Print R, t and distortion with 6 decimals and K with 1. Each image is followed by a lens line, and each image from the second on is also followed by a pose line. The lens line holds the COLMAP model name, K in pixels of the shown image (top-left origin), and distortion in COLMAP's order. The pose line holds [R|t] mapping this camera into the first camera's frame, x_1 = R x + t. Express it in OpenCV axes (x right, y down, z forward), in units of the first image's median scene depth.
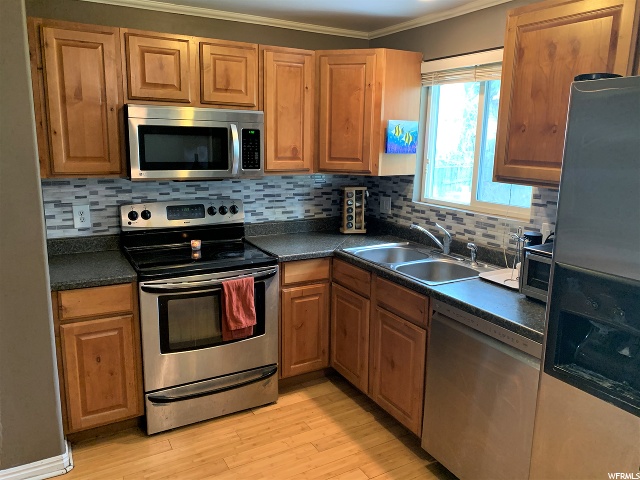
lens RADIAL K [[486.1, 0, 311.5], [0, 486.1, 226.4], [0, 0, 1]] dist [0.104854, -0.149480]
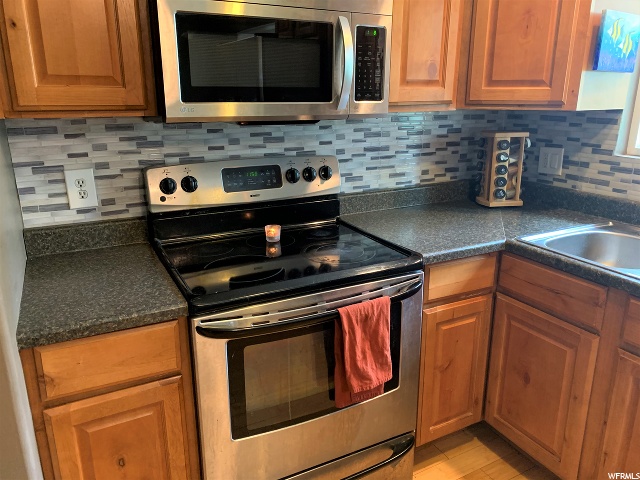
lens RADIAL K [[486.1, 0, 311.5], [0, 486.1, 226.4], [0, 0, 1]] dist [0.104854, -0.149480]
pose [[0.999516, -0.009755, -0.029555, -0.170726], [0.012322, 0.996049, 0.087952, -0.022763], [0.028580, -0.088274, 0.995686, 0.408200]]
